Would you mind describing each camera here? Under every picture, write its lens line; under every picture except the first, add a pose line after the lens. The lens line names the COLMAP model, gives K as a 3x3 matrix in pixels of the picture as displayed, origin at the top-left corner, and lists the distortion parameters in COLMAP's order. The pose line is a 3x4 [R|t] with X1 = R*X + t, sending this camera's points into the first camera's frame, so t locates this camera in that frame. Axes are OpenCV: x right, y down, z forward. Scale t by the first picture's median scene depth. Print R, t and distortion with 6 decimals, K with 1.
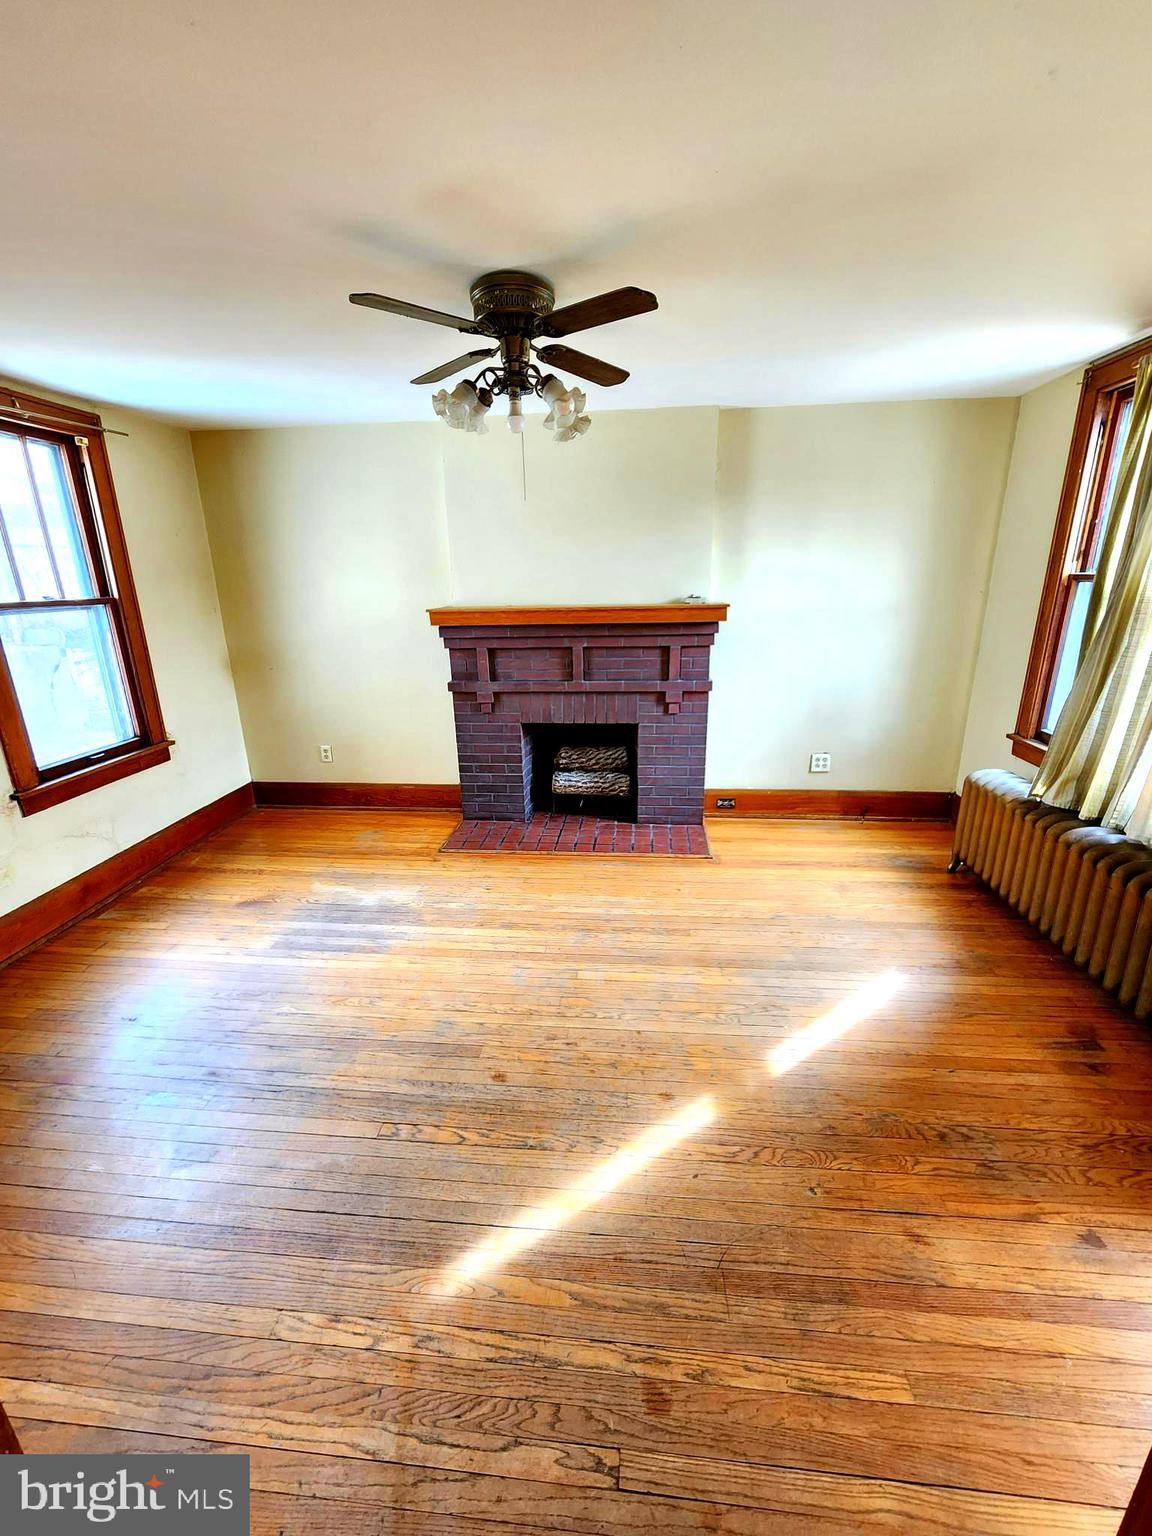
lens RADIAL K [[632.3, 0, 576.7], [0, 632.3, 768.6], [0, 0, 1]] dist [-0.001677, -0.000421]
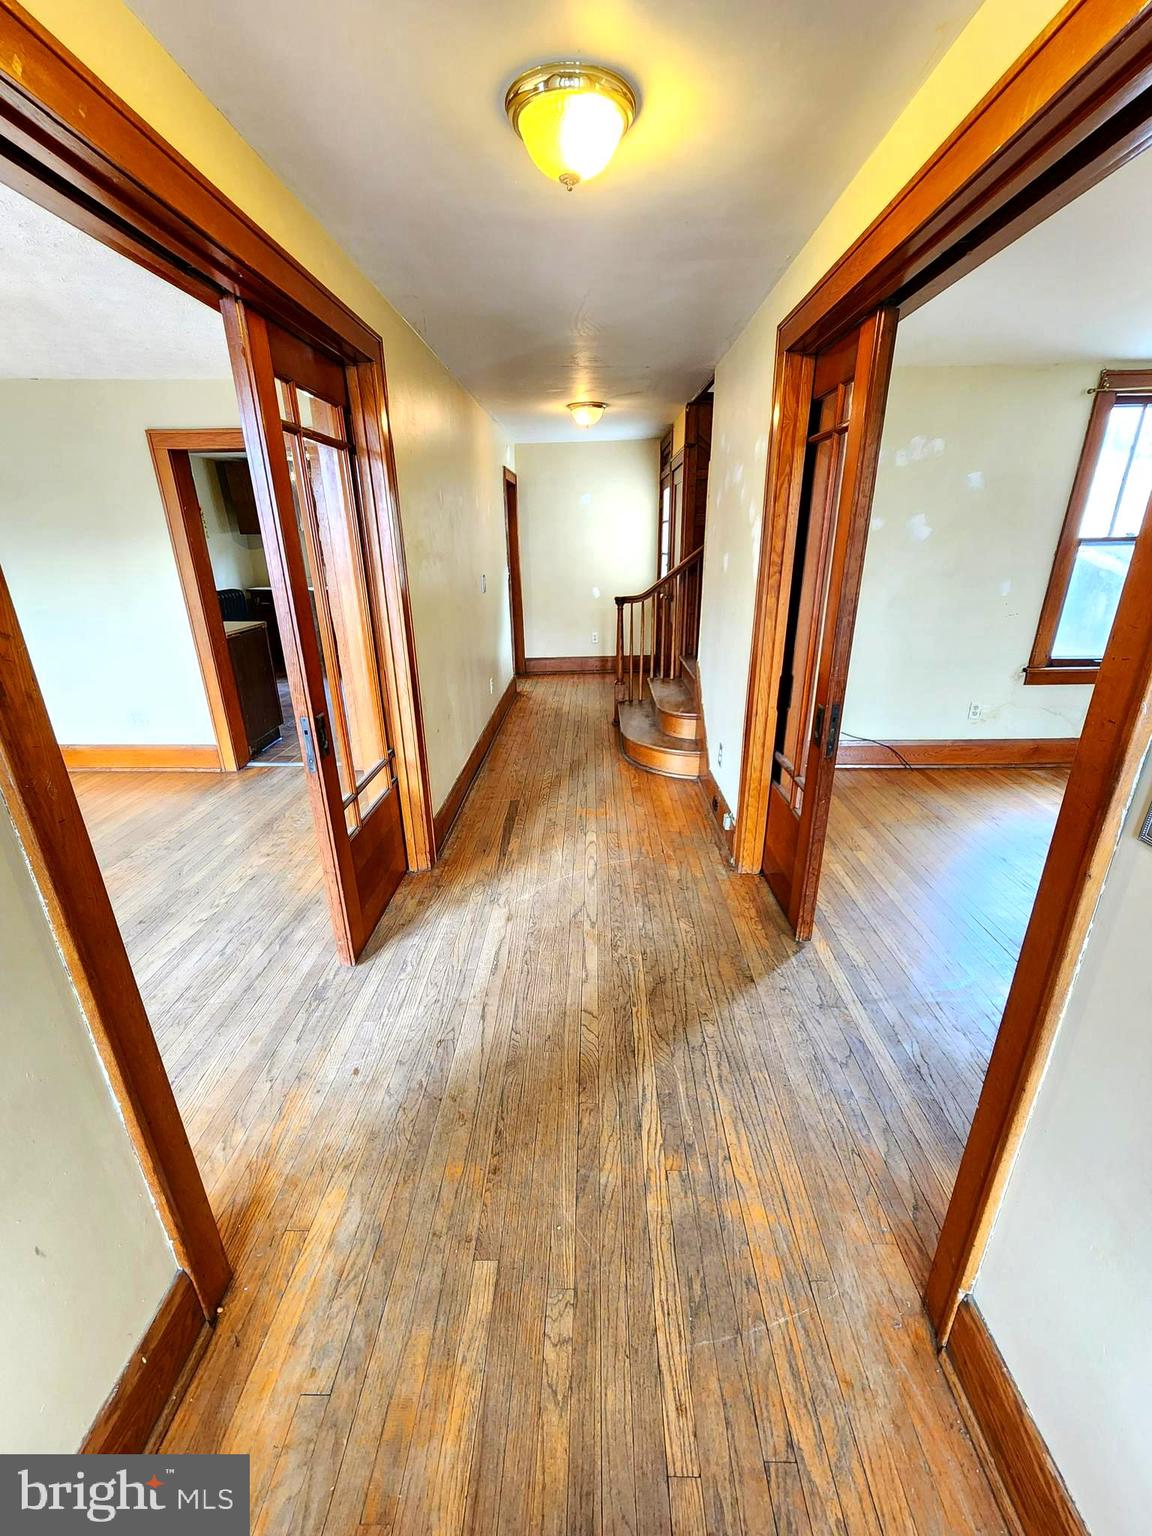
lens RADIAL K [[632.3, 0, 576.5], [0, 632.3, 775.3], [0, 0, 1]] dist [-0.001677, -0.000421]
pose [[0.065994, 0.369299, -0.926964, 0.497209], [-0.285165, 0.897224, 0.337149, 0.064627], [0.956204, 0.242088, 0.164522, -0.195927]]
